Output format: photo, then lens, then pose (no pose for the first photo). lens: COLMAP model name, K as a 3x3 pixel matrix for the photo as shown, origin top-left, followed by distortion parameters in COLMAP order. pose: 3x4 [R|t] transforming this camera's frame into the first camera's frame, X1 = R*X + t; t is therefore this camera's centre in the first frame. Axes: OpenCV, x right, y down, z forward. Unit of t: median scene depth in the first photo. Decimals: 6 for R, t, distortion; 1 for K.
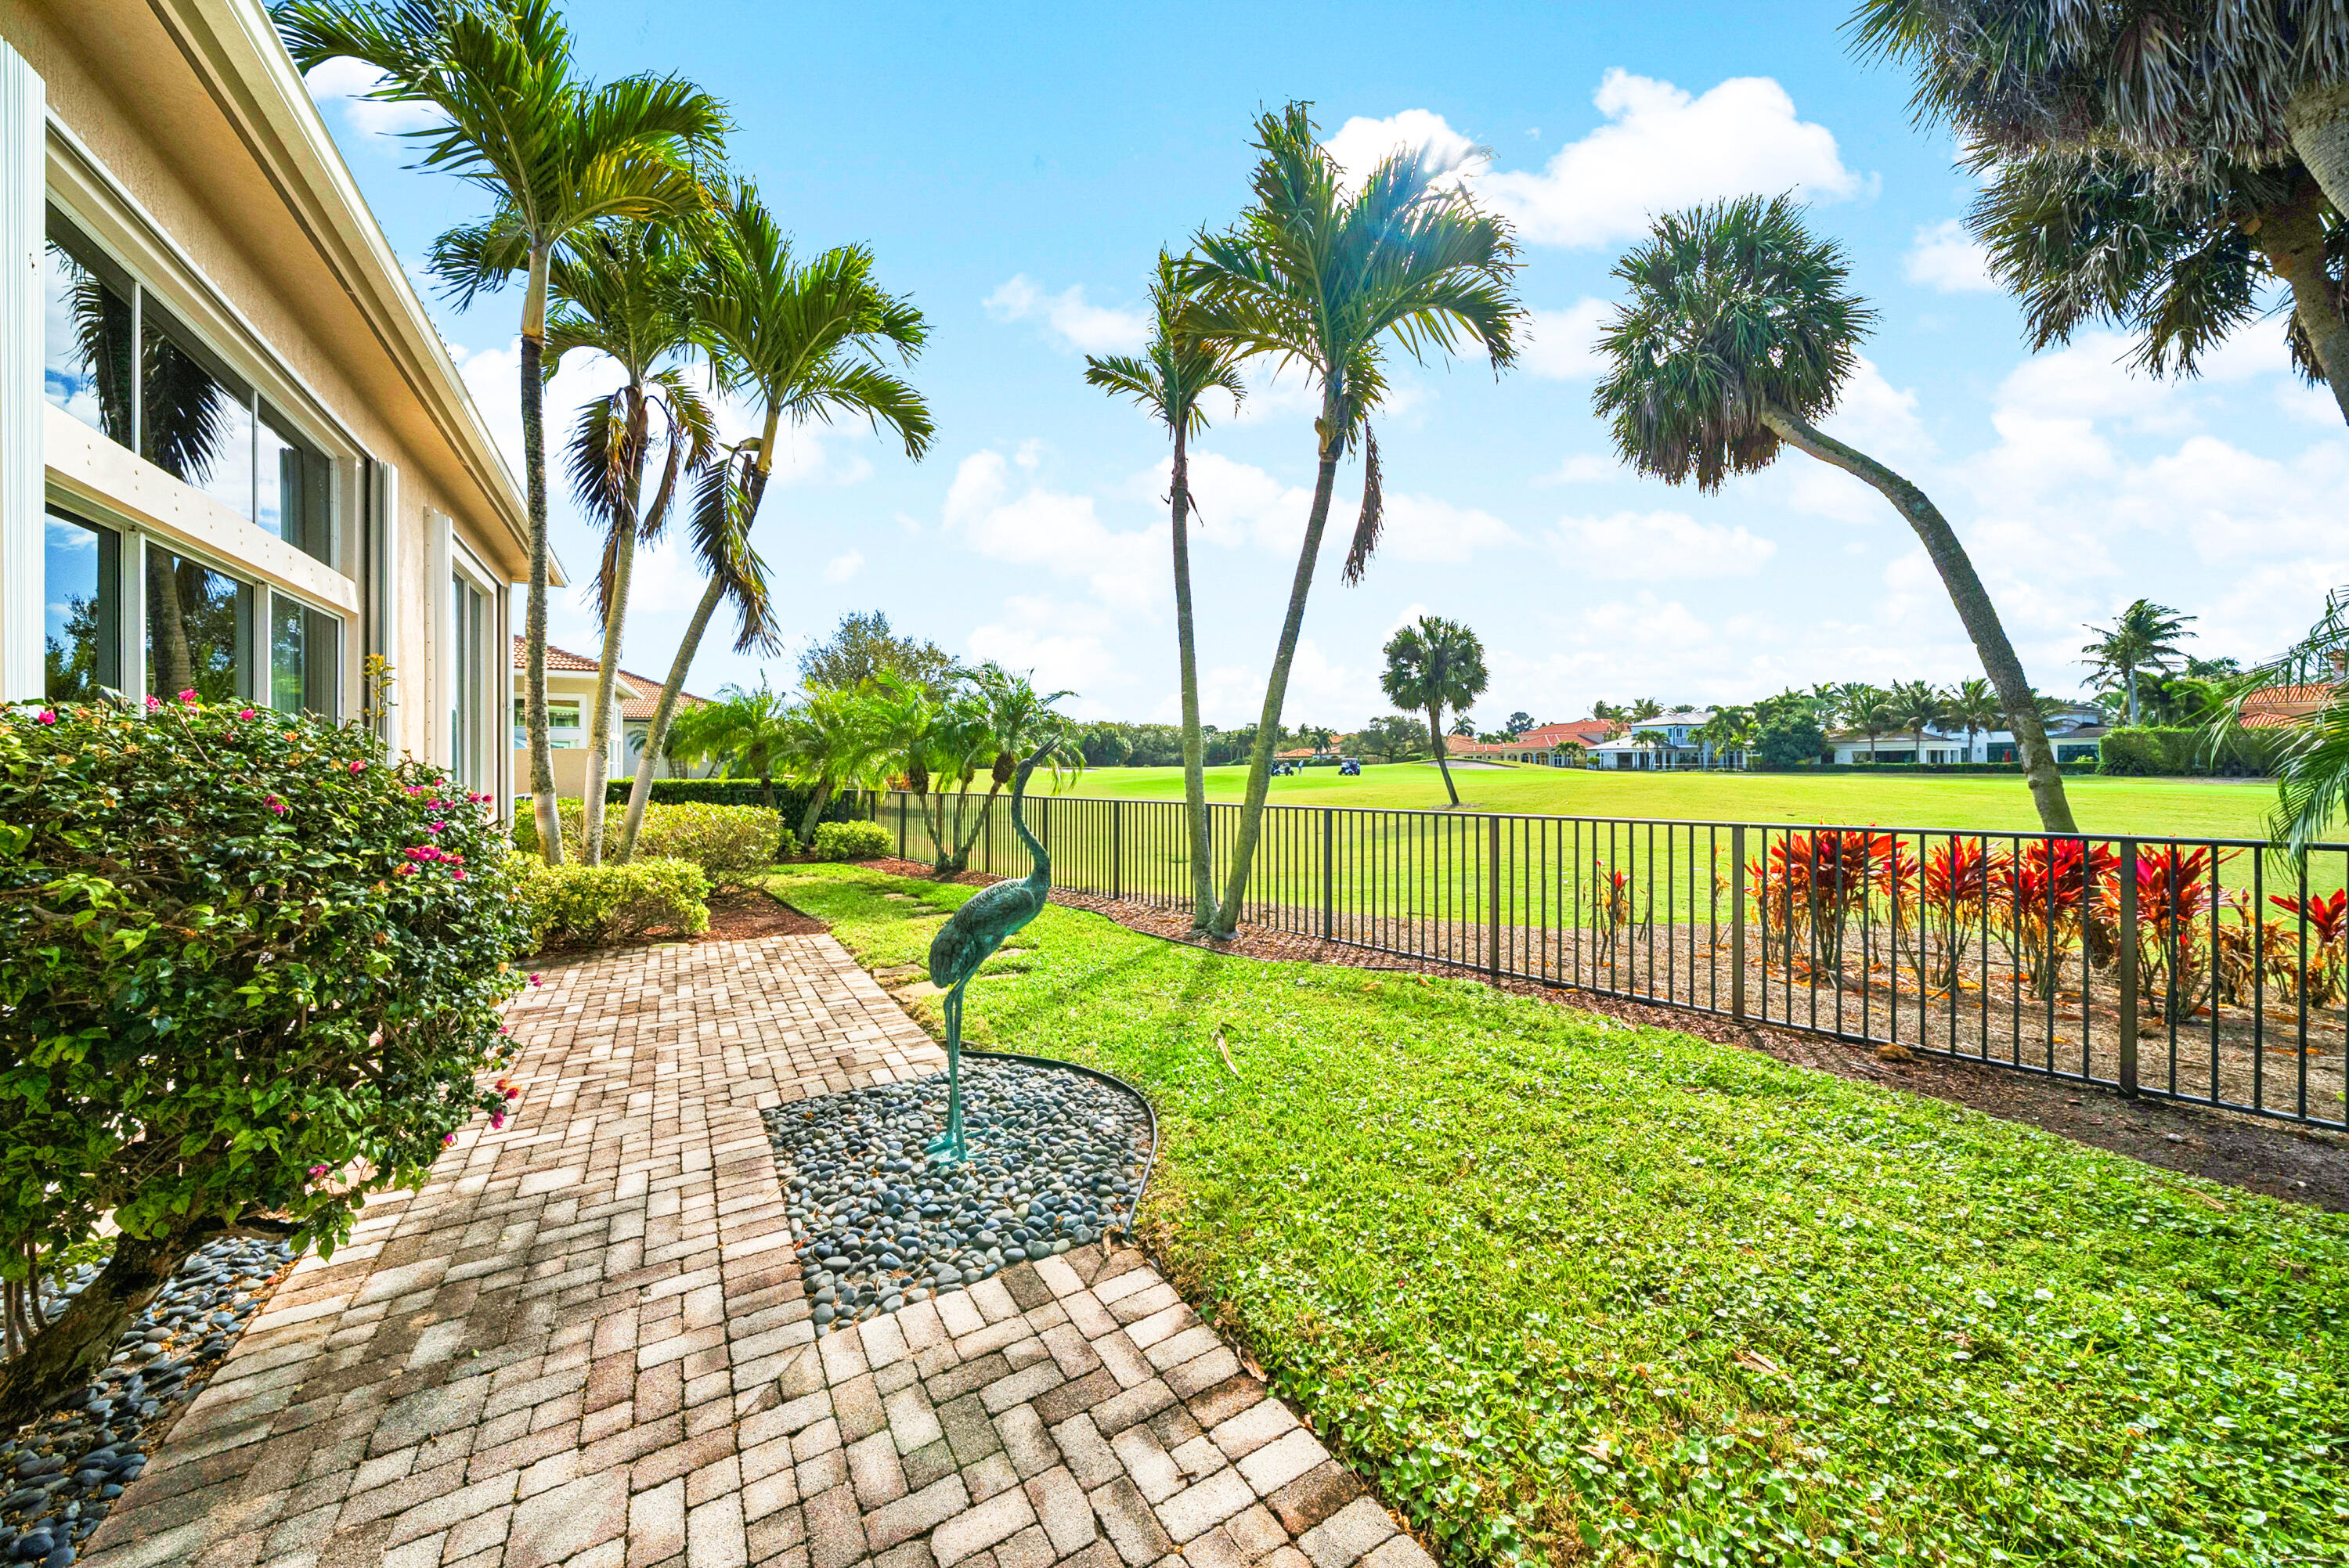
lens RADIAL K [[824.6, 0, 1175.5], [0, 824.6, 757.4], [0, 0, 1]] dist [-0.001786, -0.000077]
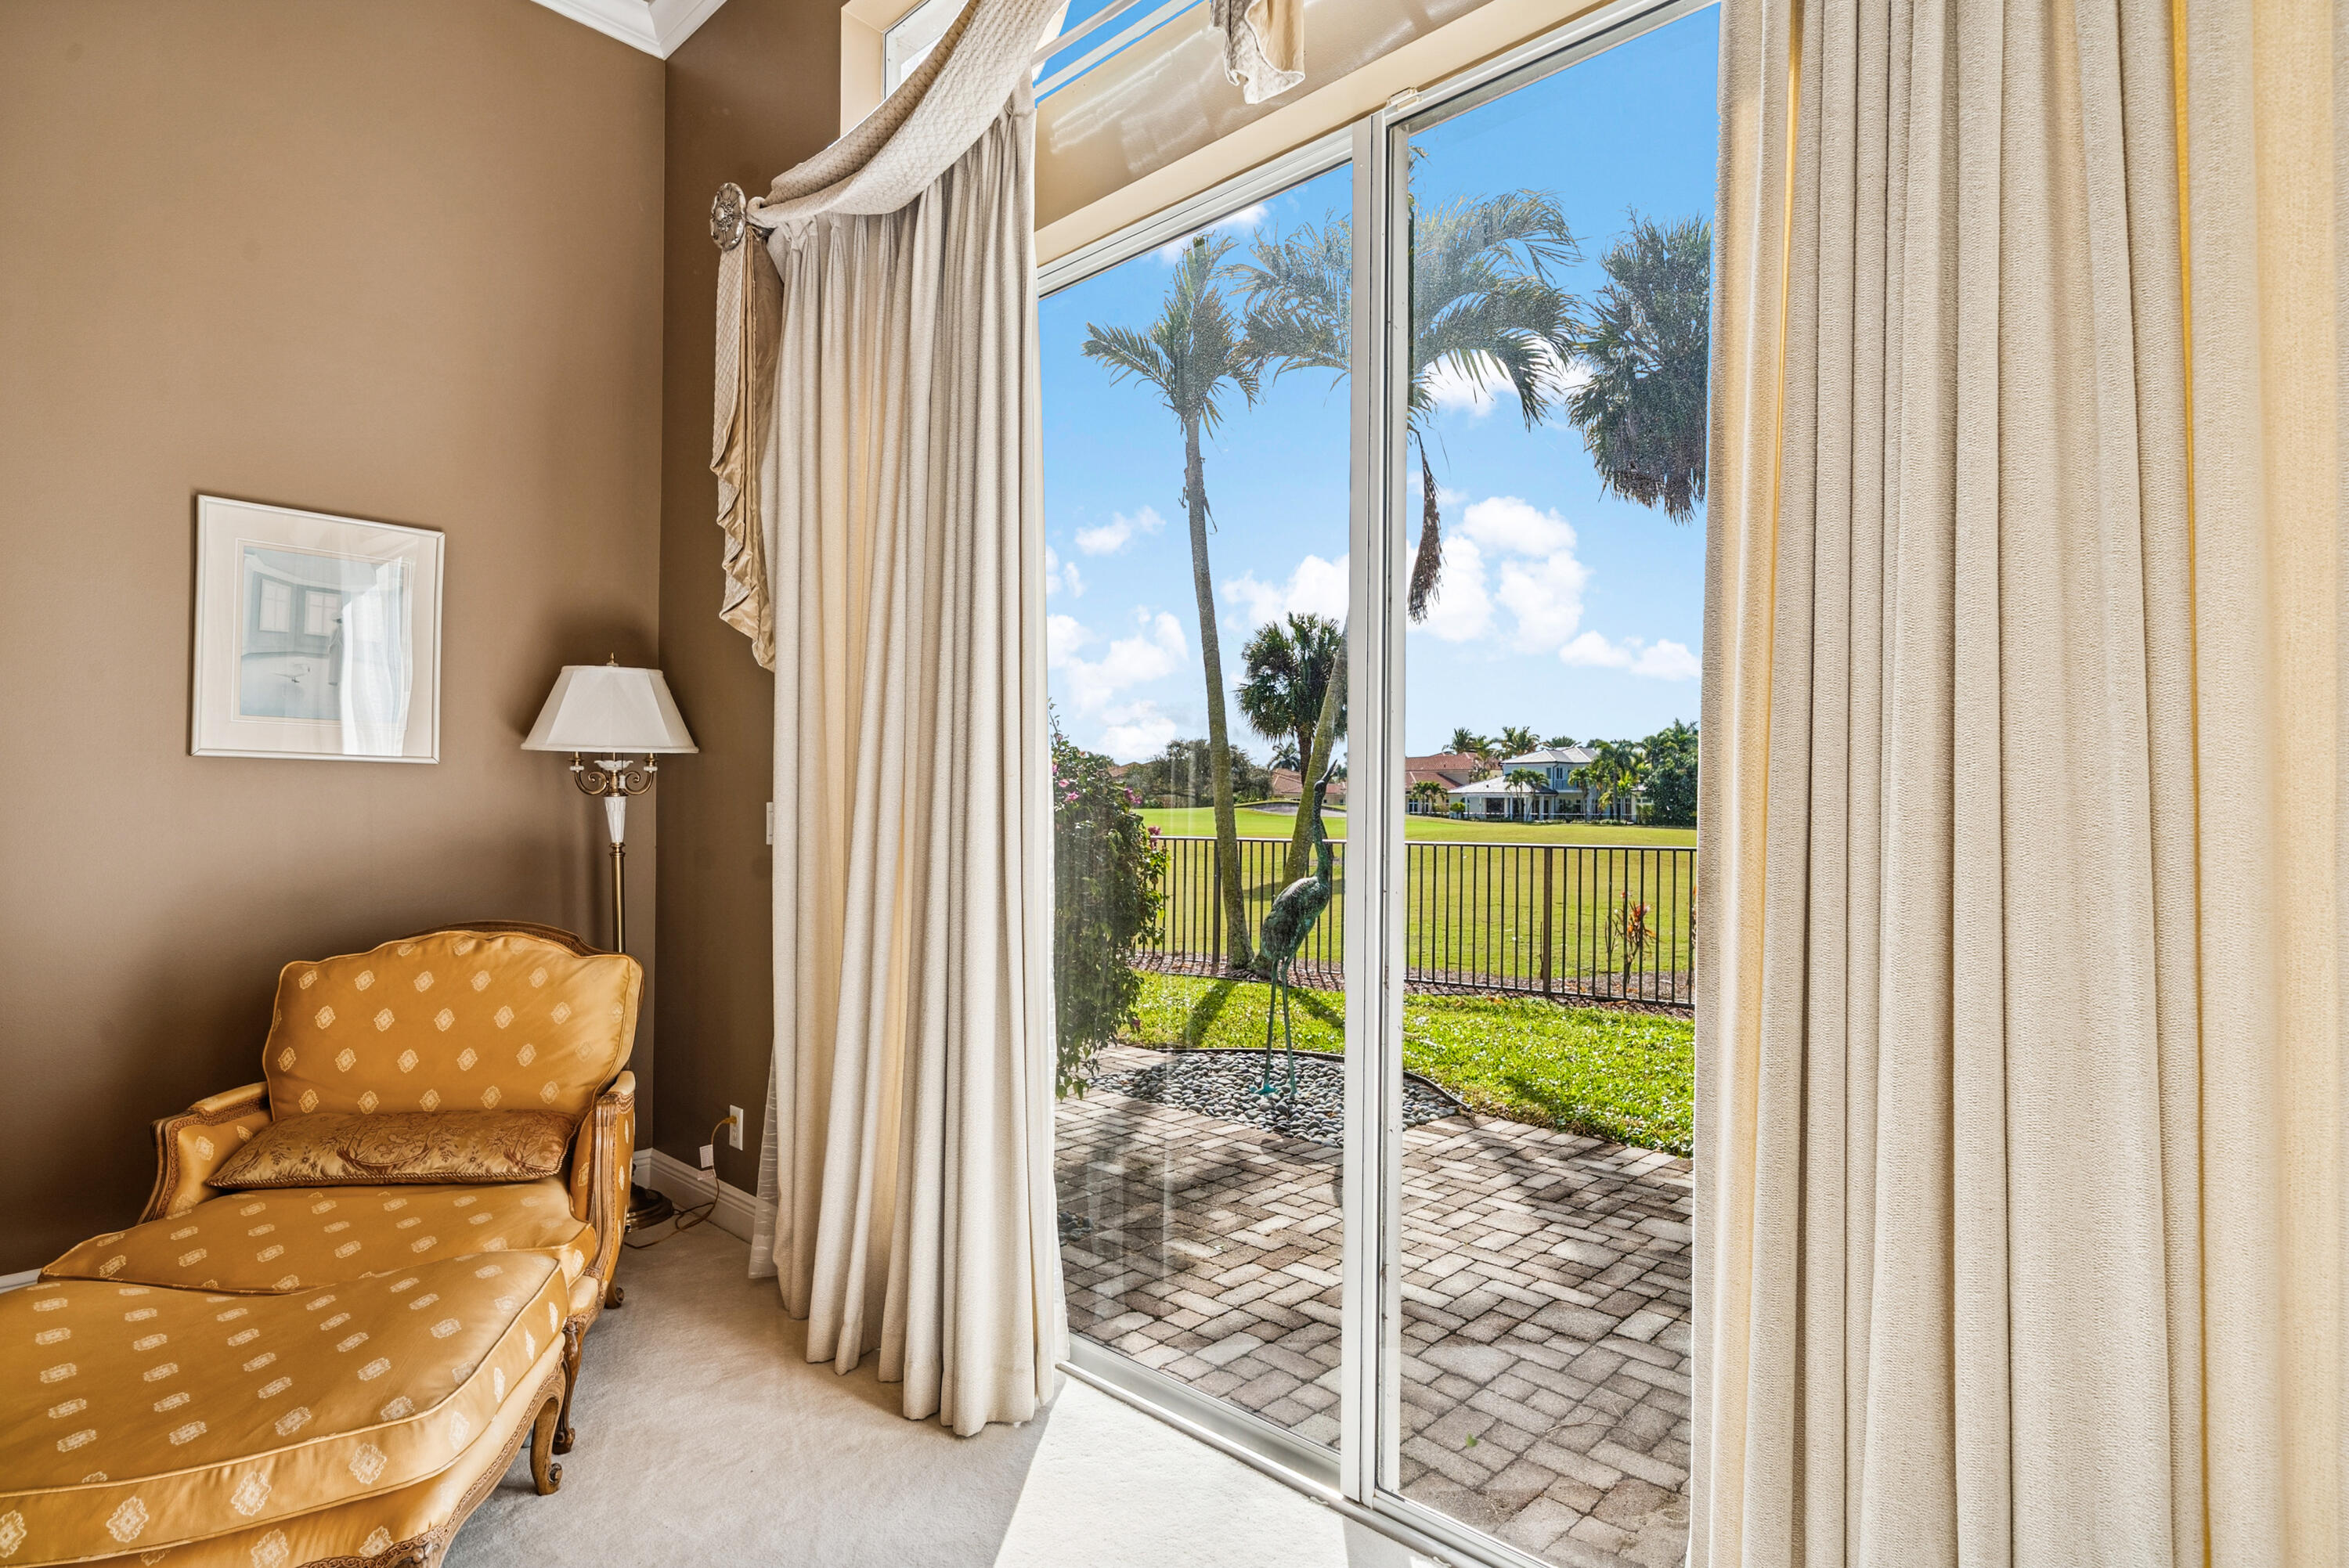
lens RADIAL K [[1218.8, 0, 1182.3], [0, 1218.8, 806.4], [0, 0, 1]] dist [0.011251, -0.000580]
pose [[0.967291, 0.016204, 0.253151, -0.084134], [-0.018295, 0.999815, 0.005907, 0.003058], [-0.253008, -0.010345, 0.967409, -0.072148]]
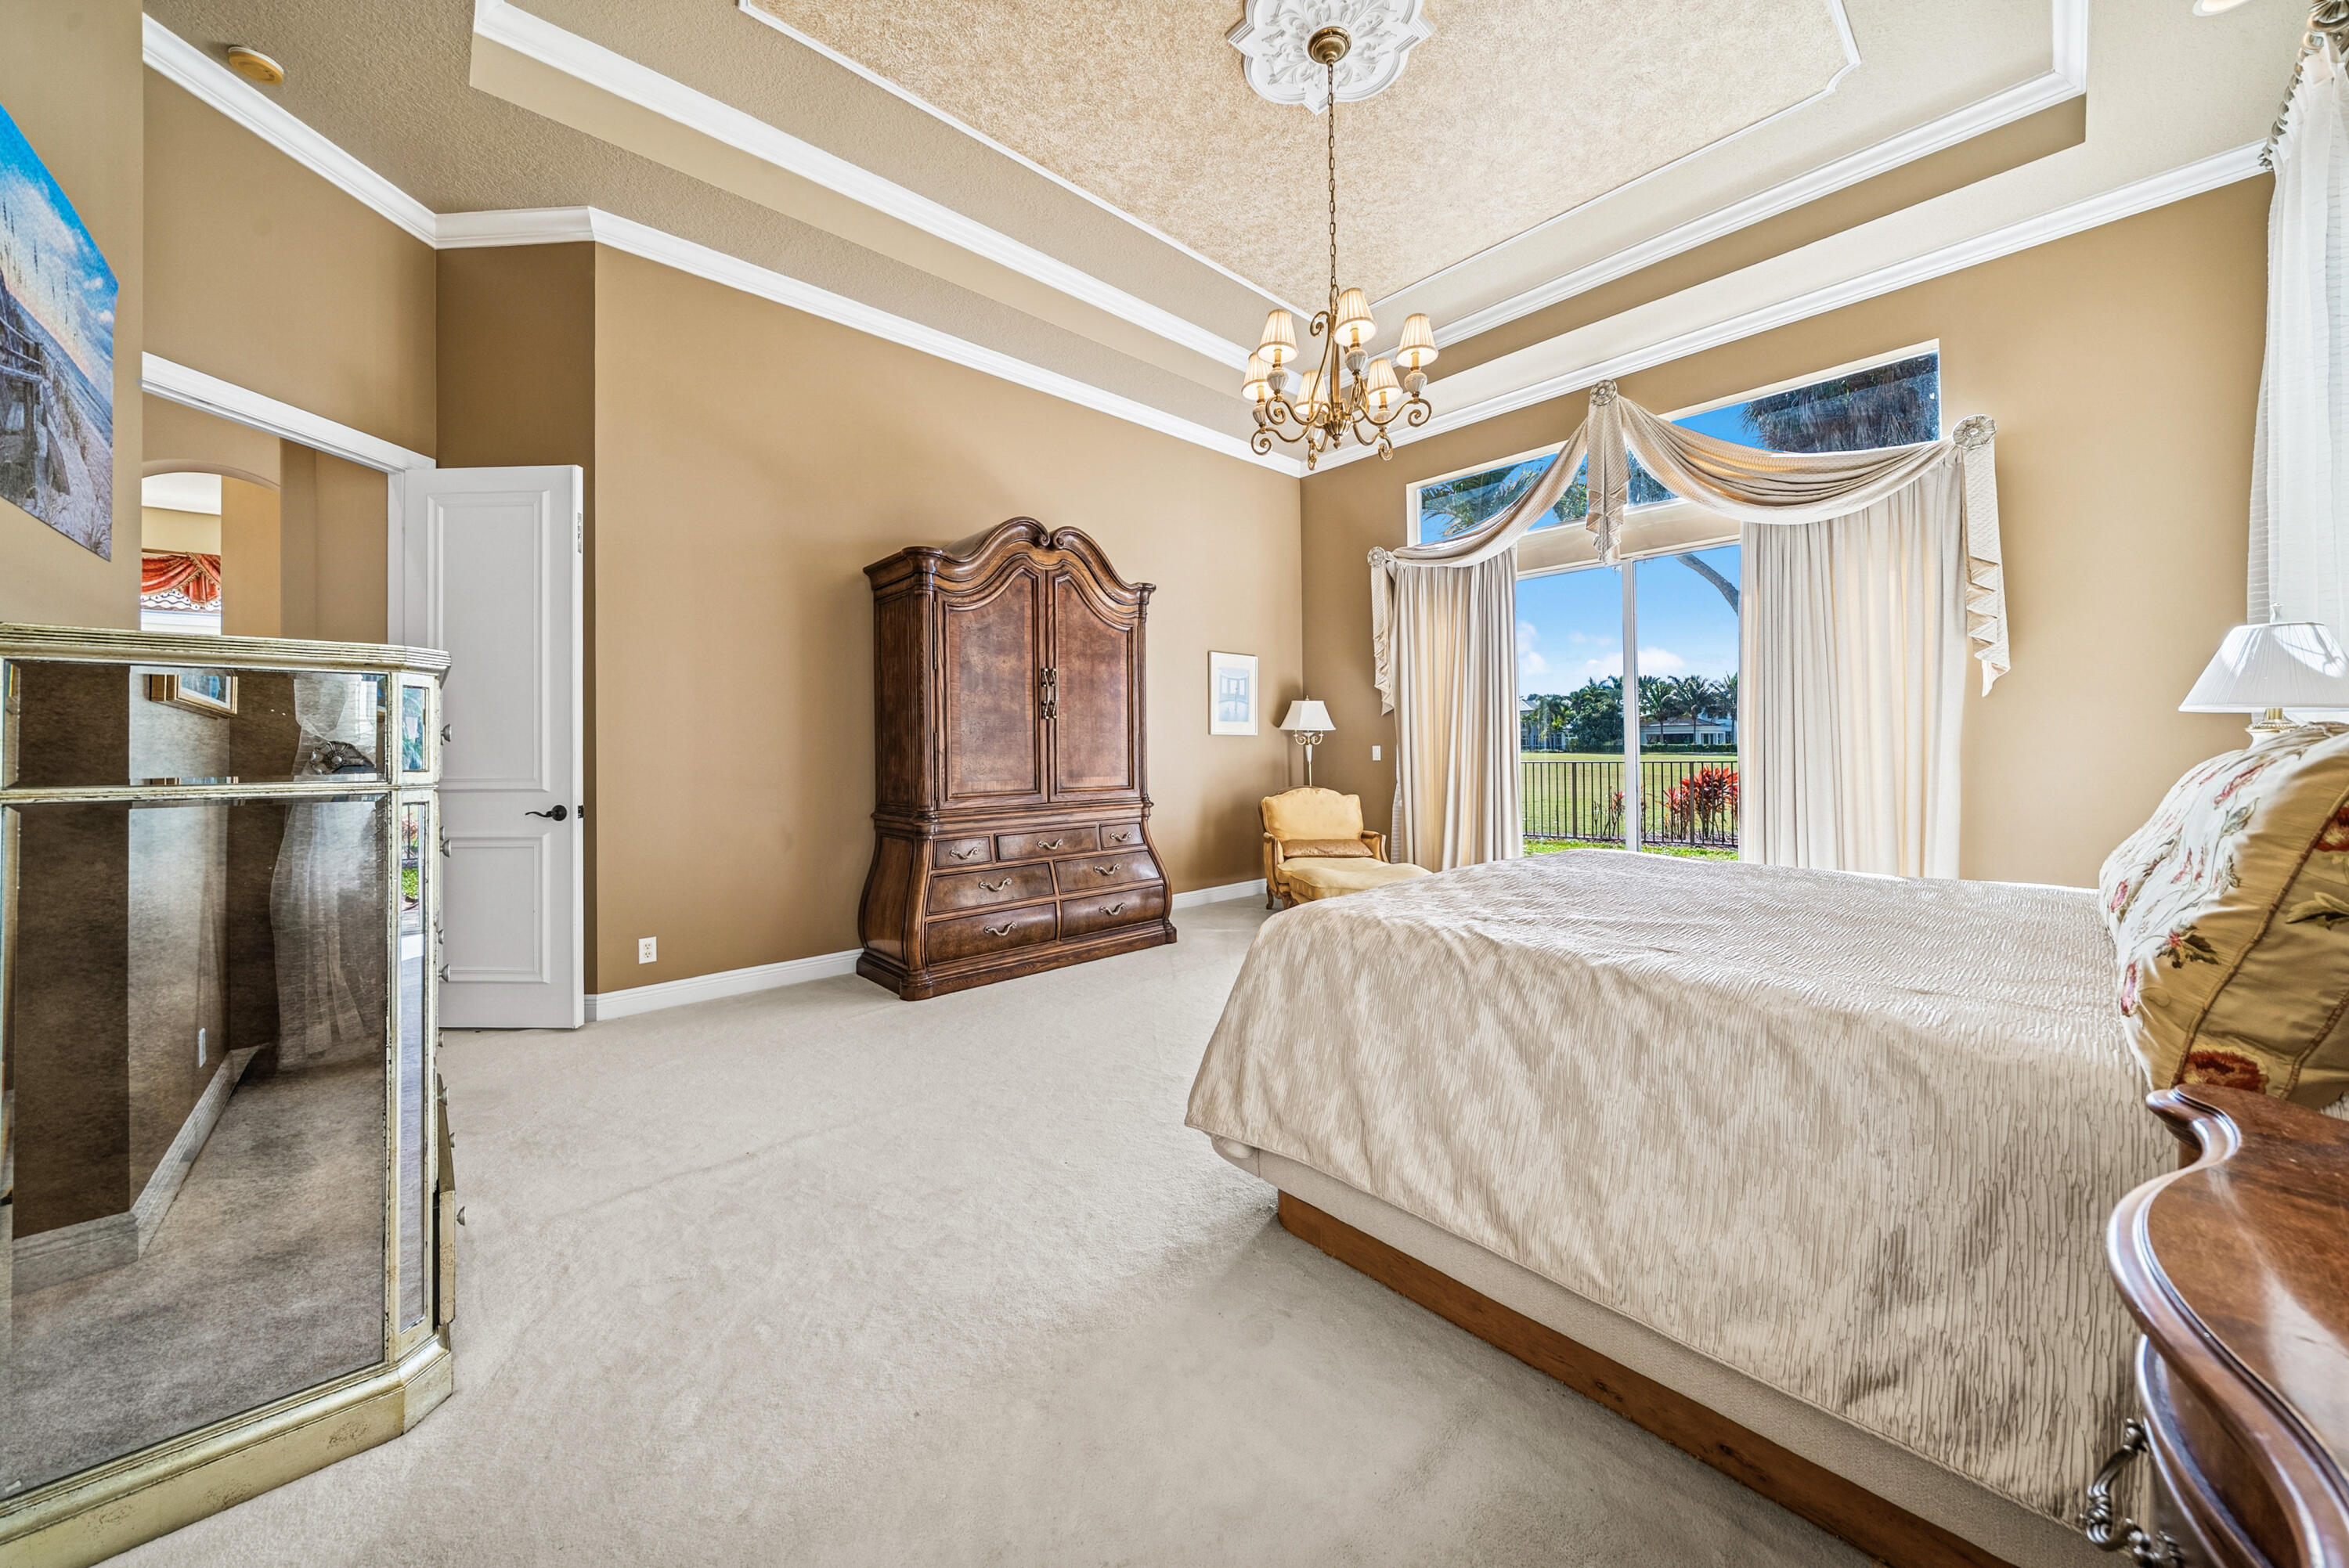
lens RADIAL K [[825.0, 0, 1168.5], [0, 825.0, 732.8], [0, 0, 1]] dist [0.000826, 0.000022]
pose [[0.984909, 0.001263, 0.173071, -0.271110], [0.000161, 0.999966, -0.008212, 0.001982], [-0.173076, 0.008116, 0.984875, -0.244459]]
